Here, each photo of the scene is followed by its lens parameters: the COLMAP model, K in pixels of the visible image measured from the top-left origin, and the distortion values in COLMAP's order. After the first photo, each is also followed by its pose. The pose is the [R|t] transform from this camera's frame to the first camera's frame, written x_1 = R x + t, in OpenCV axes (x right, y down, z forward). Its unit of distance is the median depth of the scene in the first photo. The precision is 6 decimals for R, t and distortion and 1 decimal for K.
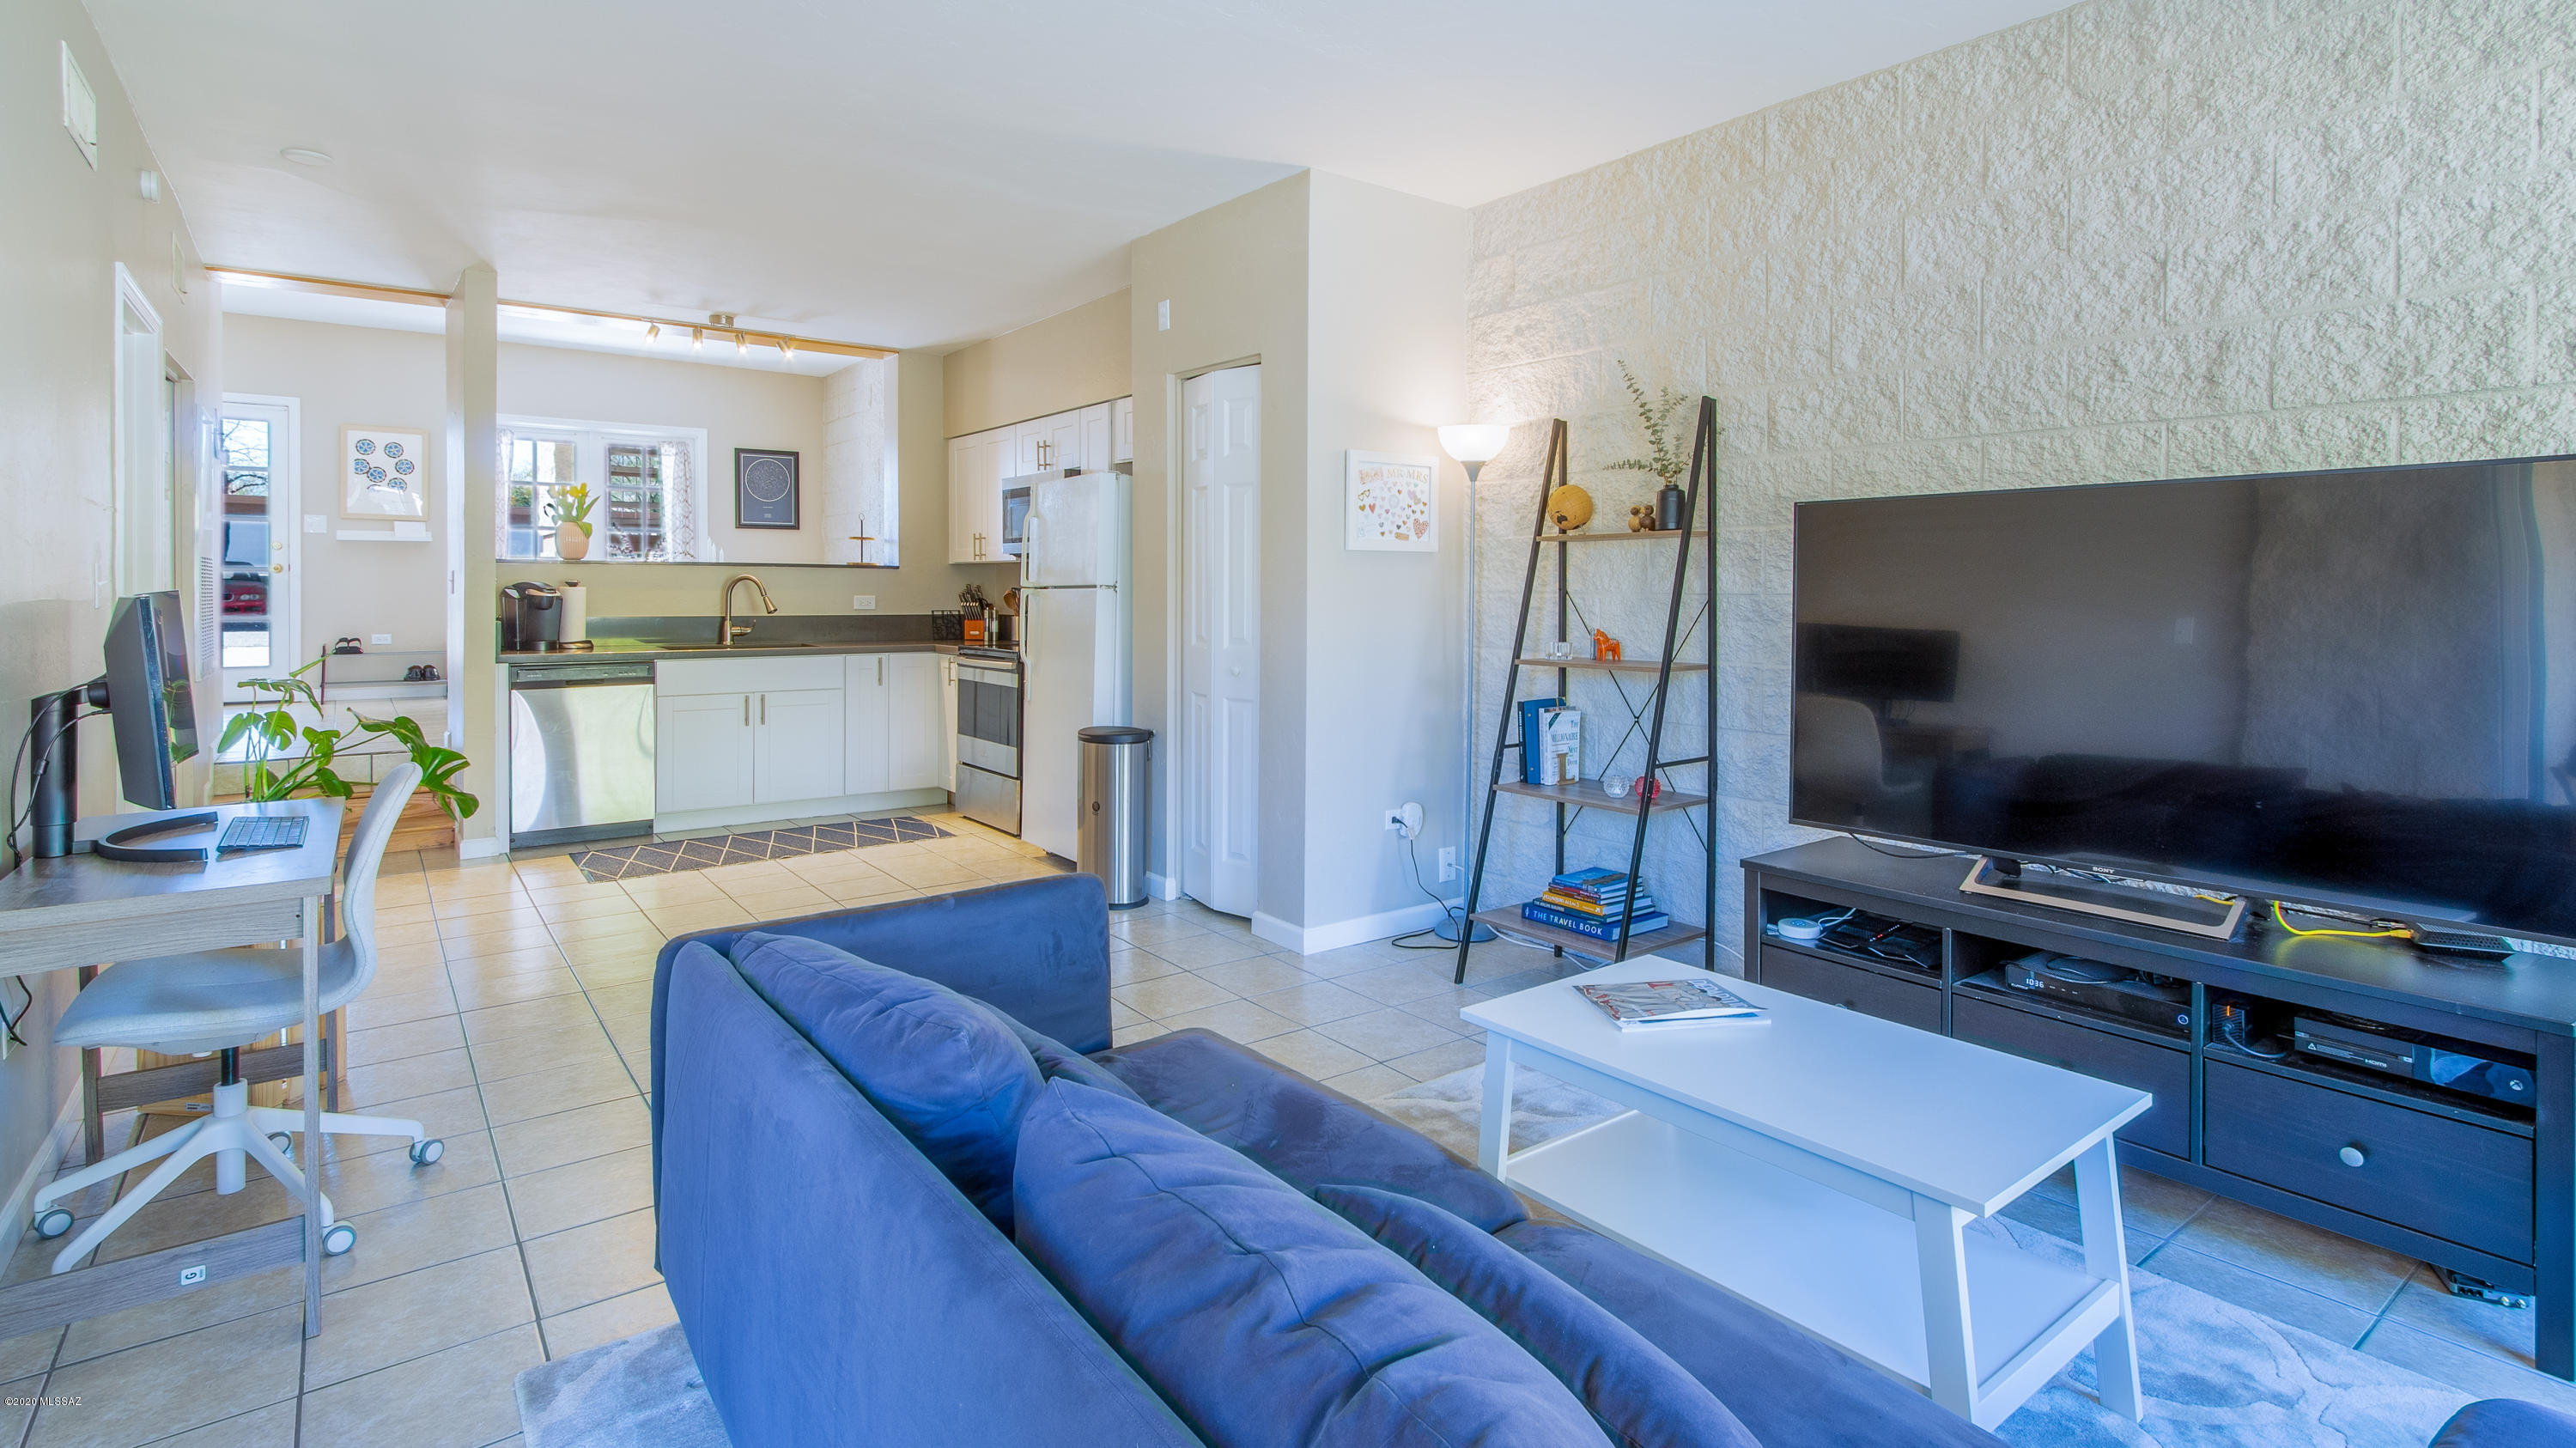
lens RADIAL K [[1212.9, 0, 1296.7], [0, 1212.9, 691.9], [0, 0, 1]] dist [0.001837, -0.000127]
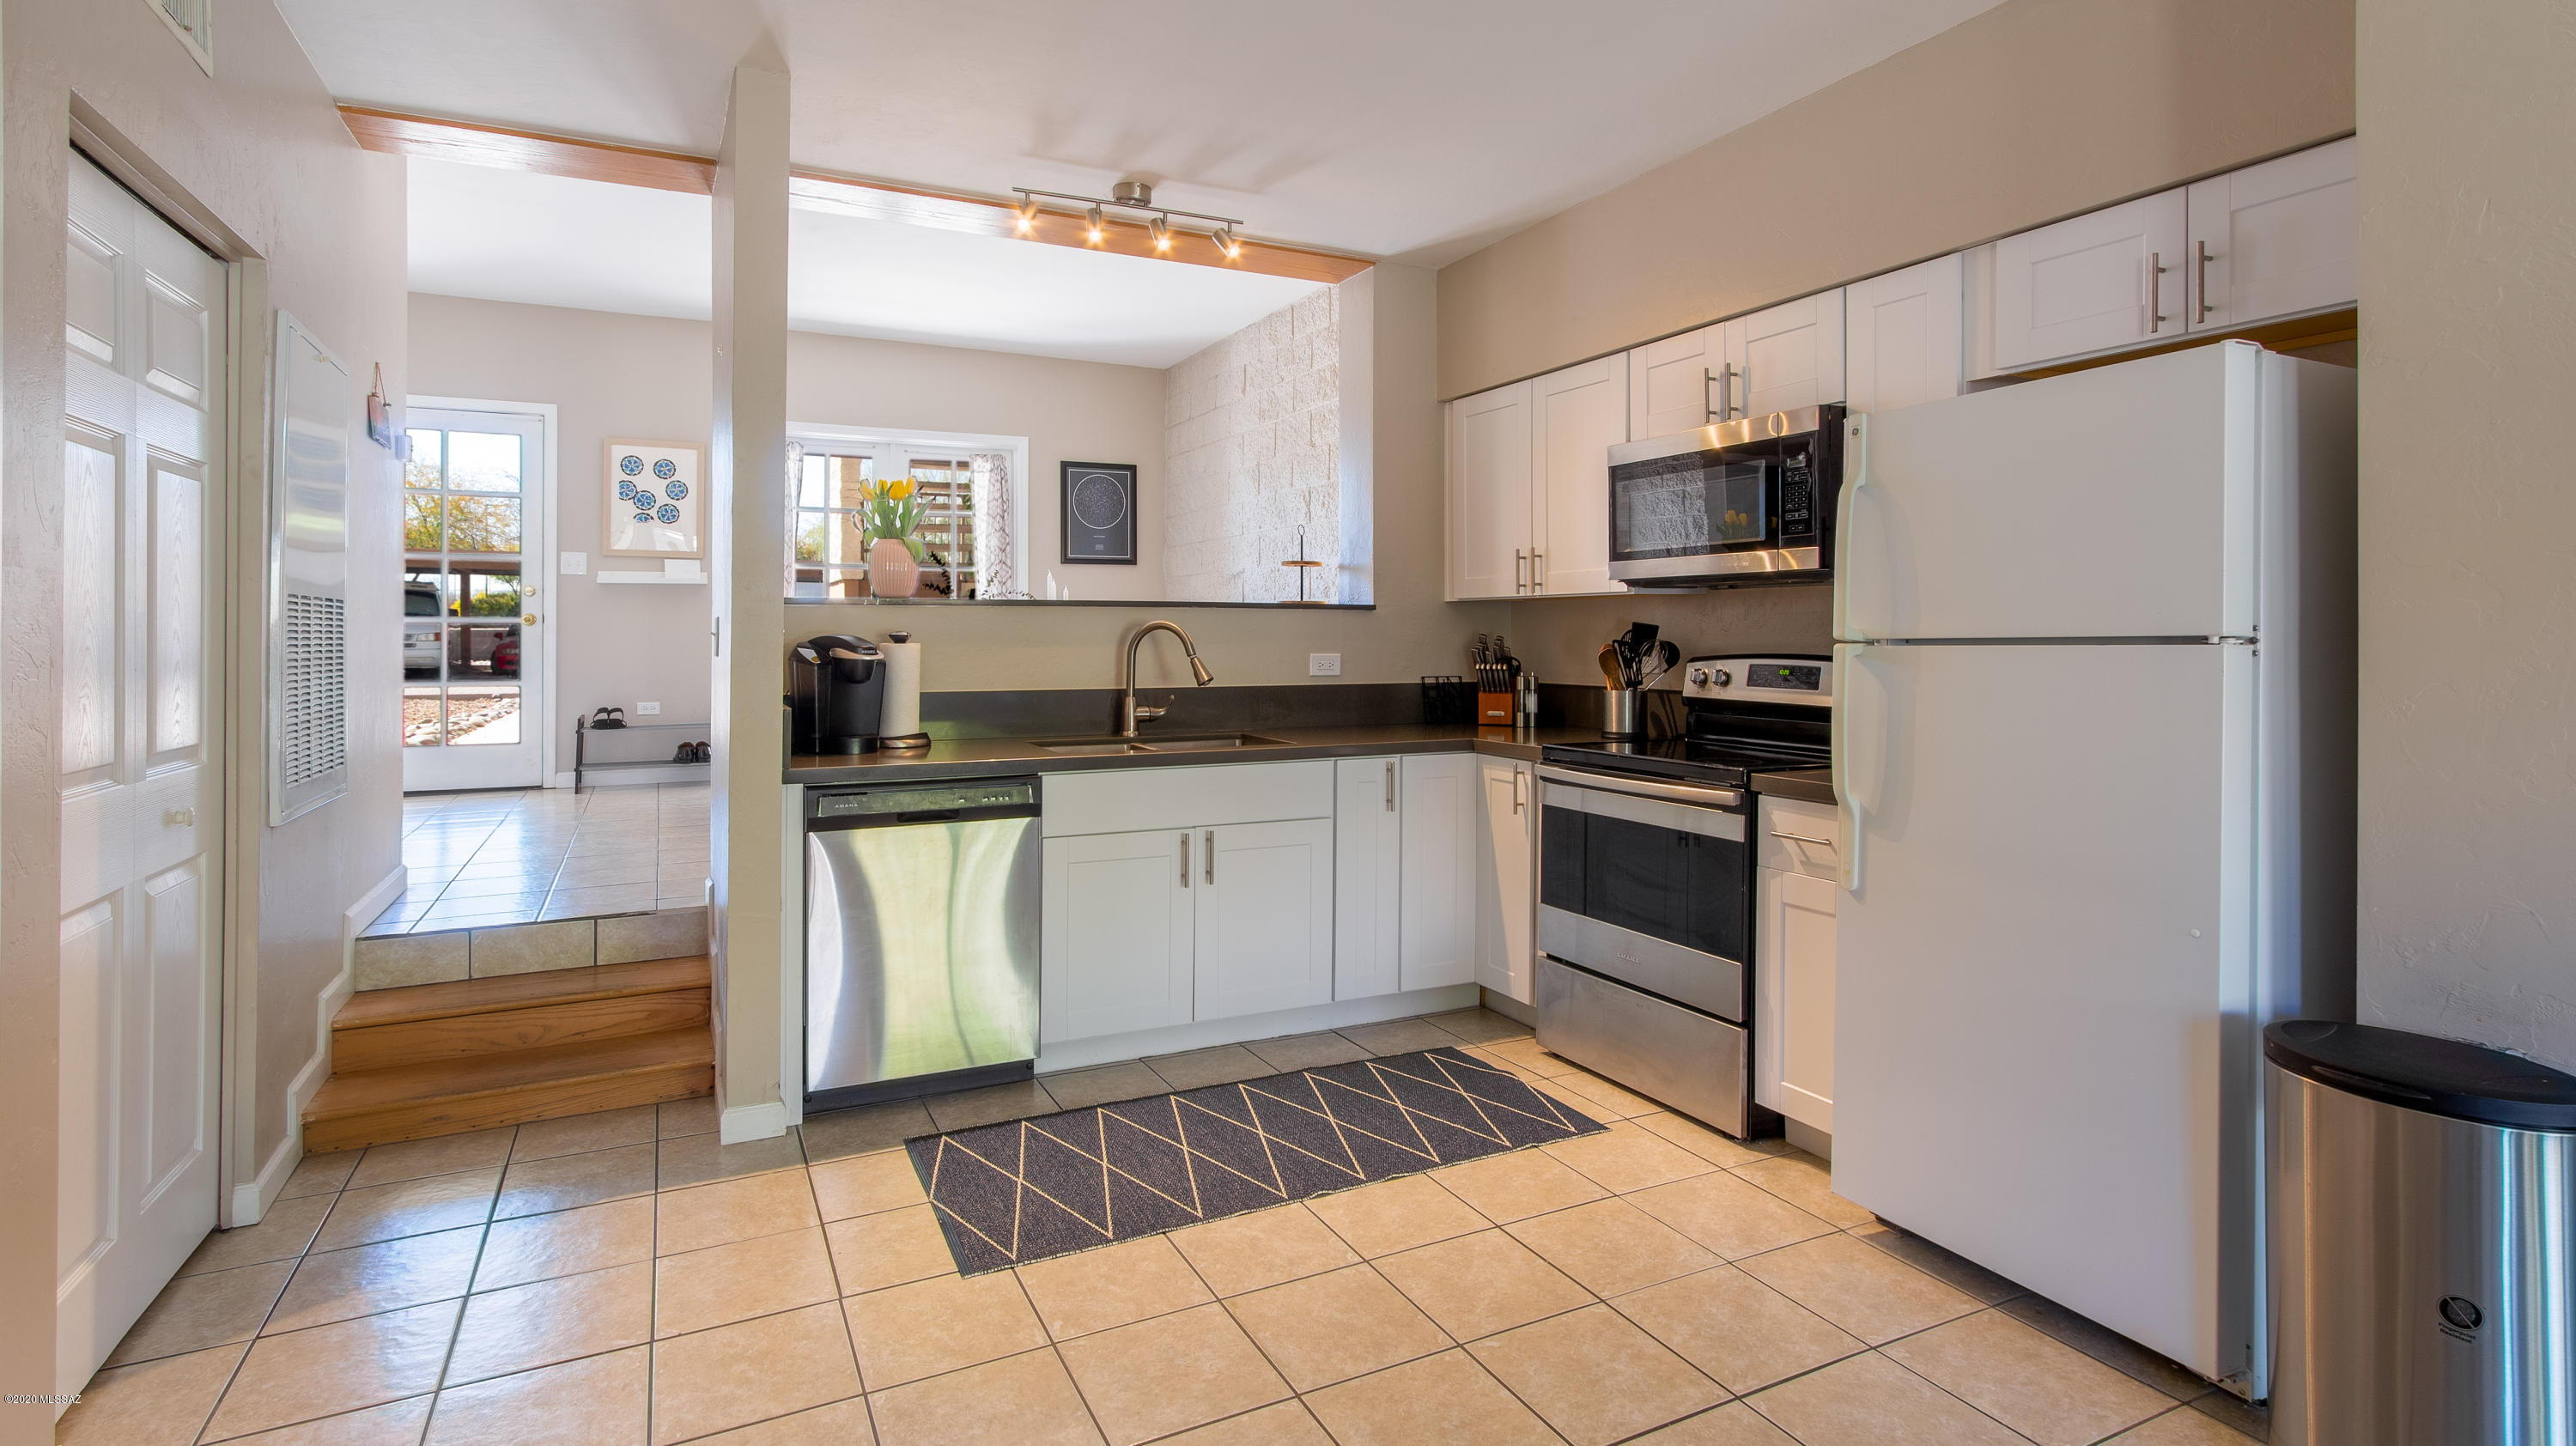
lens RADIAL K [[1149.1, 0, 1288.0], [0, 1149.1, 723.0], [0, 0, 1]] dist [-0.011939, 0.000119]
pose [[0.986656, 0.005538, -0.162727, -0.286827], [-0.006992, 0.999941, -0.008368, -0.039782], [0.162671, 0.009394, 0.986636, 0.430463]]
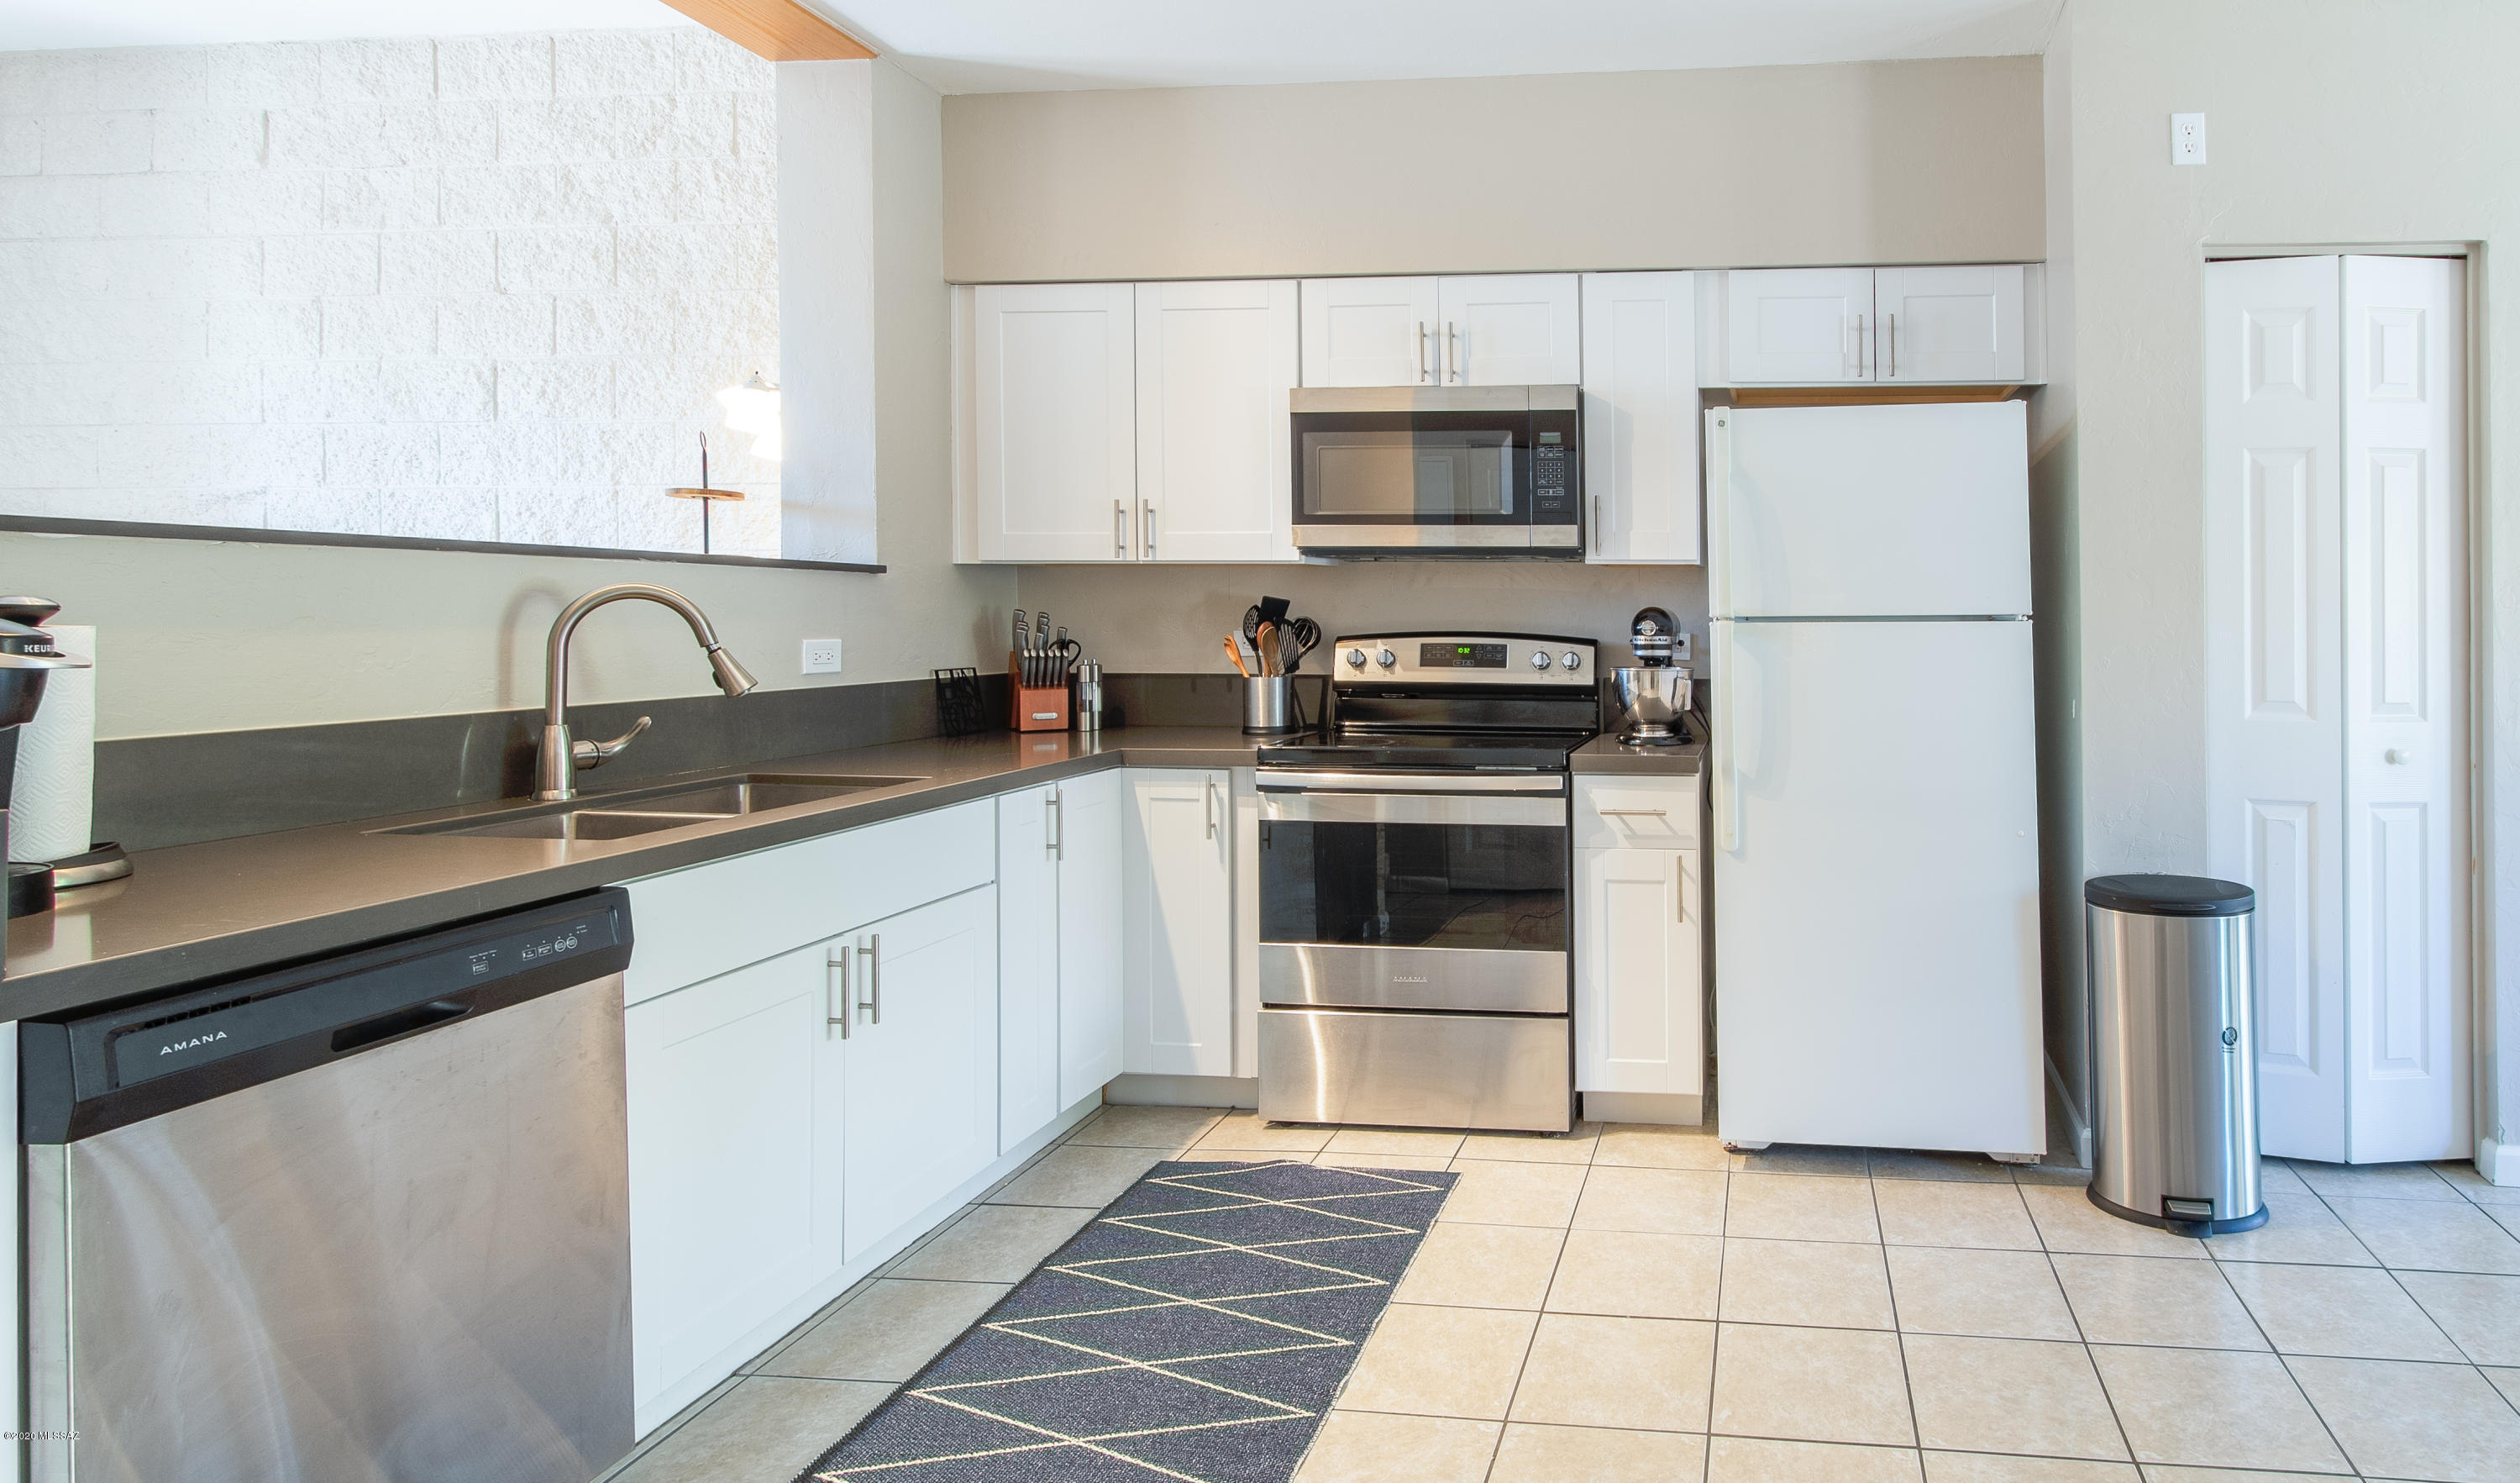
lens RADIAL K [[1318.6, 0, 1508.5], [0, 1318.6, 685.5], [0, 0, 1]] dist [-0.005429, -0.000188]
pose [[0.682032, -0.042464, 0.730089, -0.529918], [0.062288, 0.998058, -0.000138, -0.050957], [-0.728665, 0.045570, 0.683352, 0.556992]]
